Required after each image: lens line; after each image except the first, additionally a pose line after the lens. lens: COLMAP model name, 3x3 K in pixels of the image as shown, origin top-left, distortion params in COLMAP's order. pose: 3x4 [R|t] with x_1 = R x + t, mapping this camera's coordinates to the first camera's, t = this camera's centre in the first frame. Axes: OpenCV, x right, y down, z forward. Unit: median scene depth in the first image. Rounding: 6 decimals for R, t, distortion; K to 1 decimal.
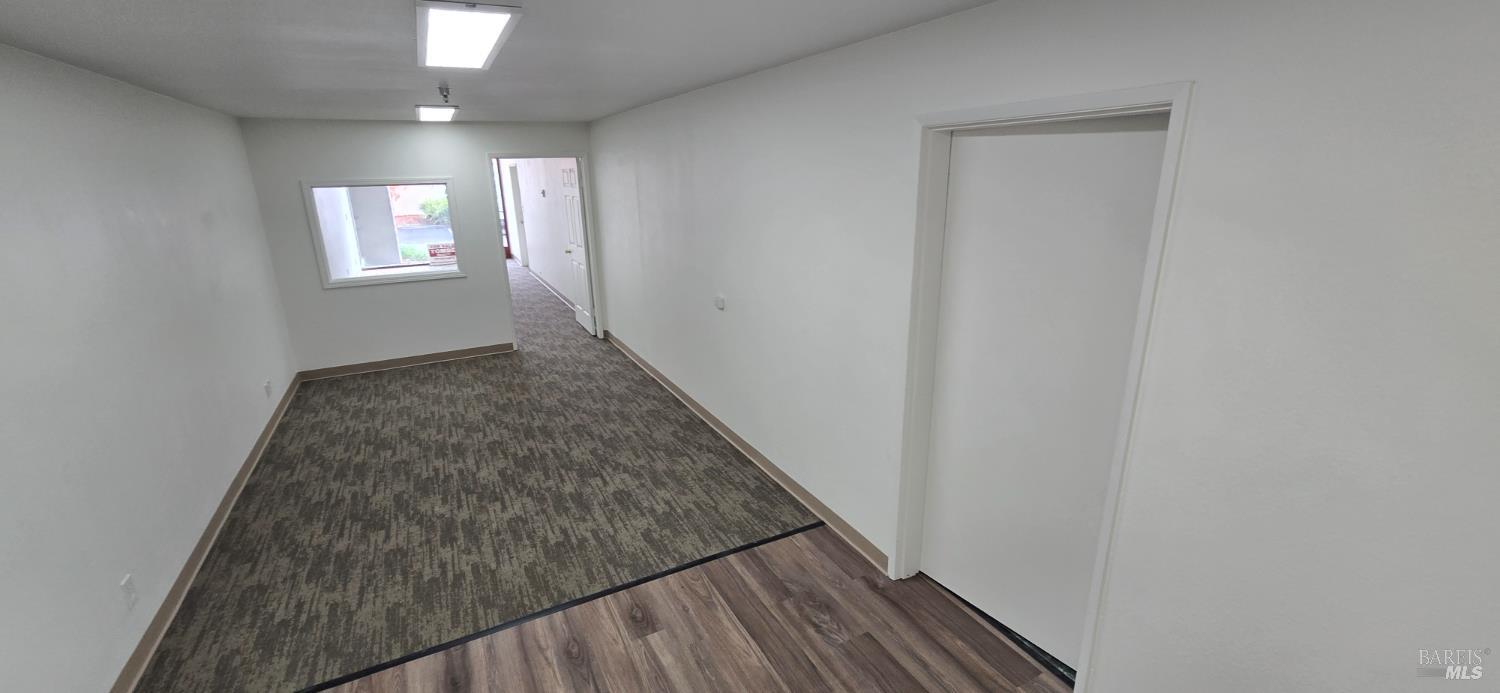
lens RADIAL K [[607.6, 0, 739.9], [0, 607.6, 349.3], [0, 0, 1]] dist [-0.003739, 0.000661]
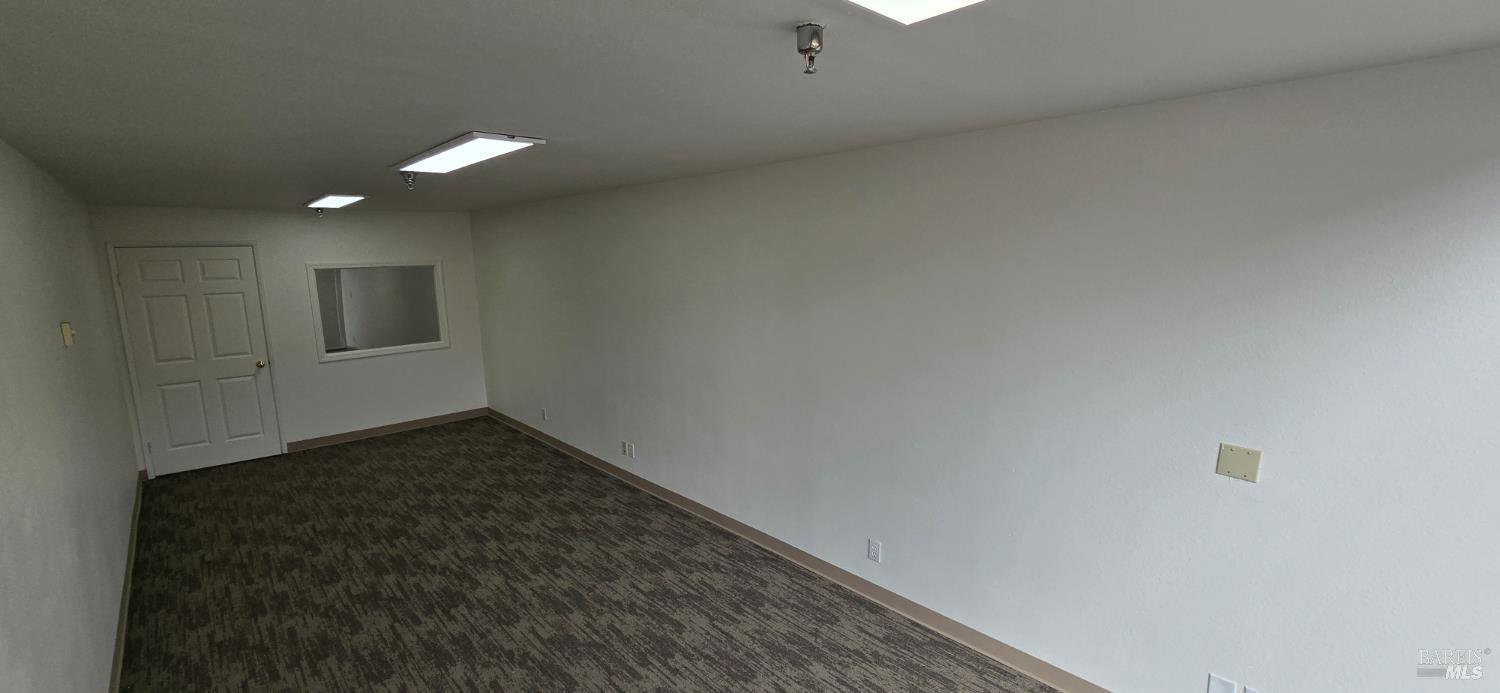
lens RADIAL K [[607.6, 0, 734.3], [0, 607.6, 324.7], [0, 0, 1]] dist [-0.003739, 0.000661]
pose [[-0.961444, 0.078576, -0.263536, -0.570001], [-0.033014, 0.918401, 0.394270, -0.525330], [0.273012, 0.387769, -0.880397, 1.796906]]
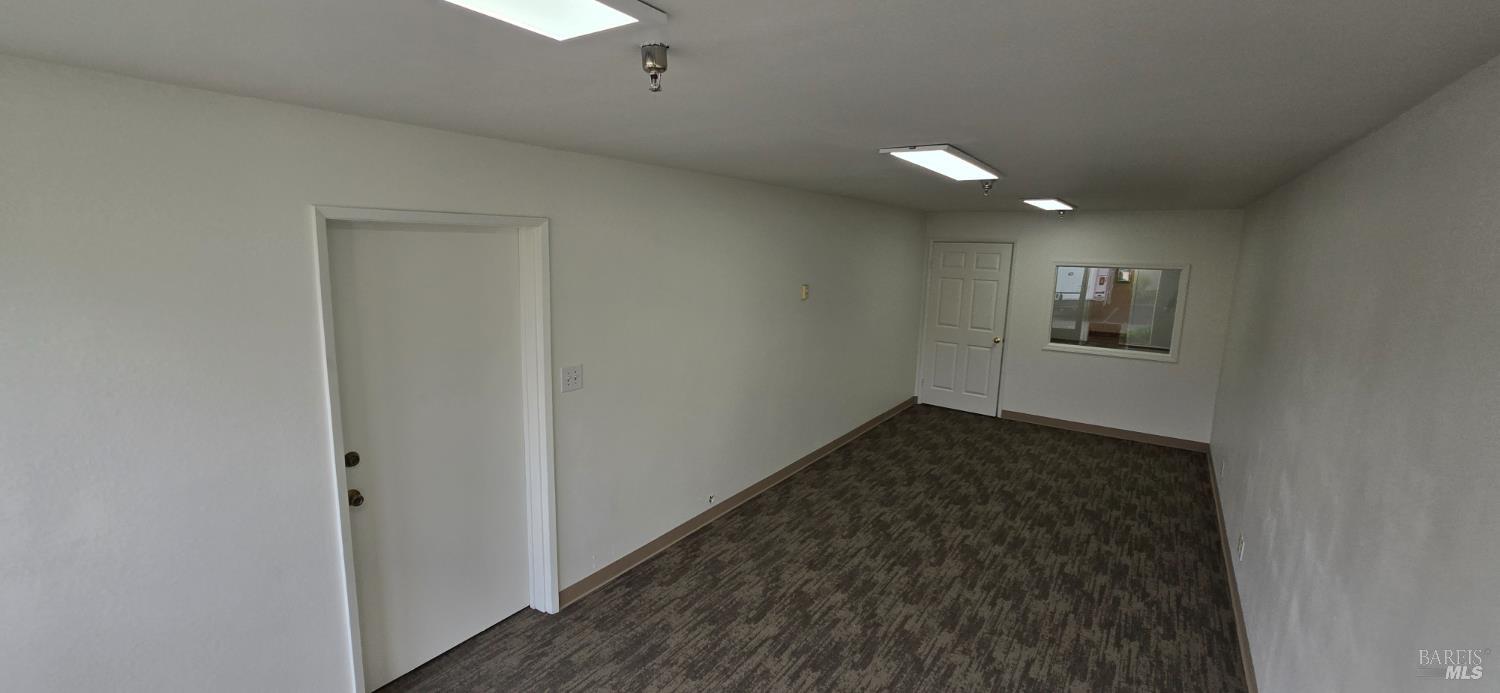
lens RADIAL K [[607.6, 0, 760.1], [0, 607.6, 365.4], [0, 0, 1]] dist [-0.003739, 0.000661]
pose [[-0.490365, -0.152986, 0.857984, -1.055810], [0.235900, 0.924423, 0.299656, -0.446676], [-0.838983, 0.349339, -0.417216, 1.572345]]
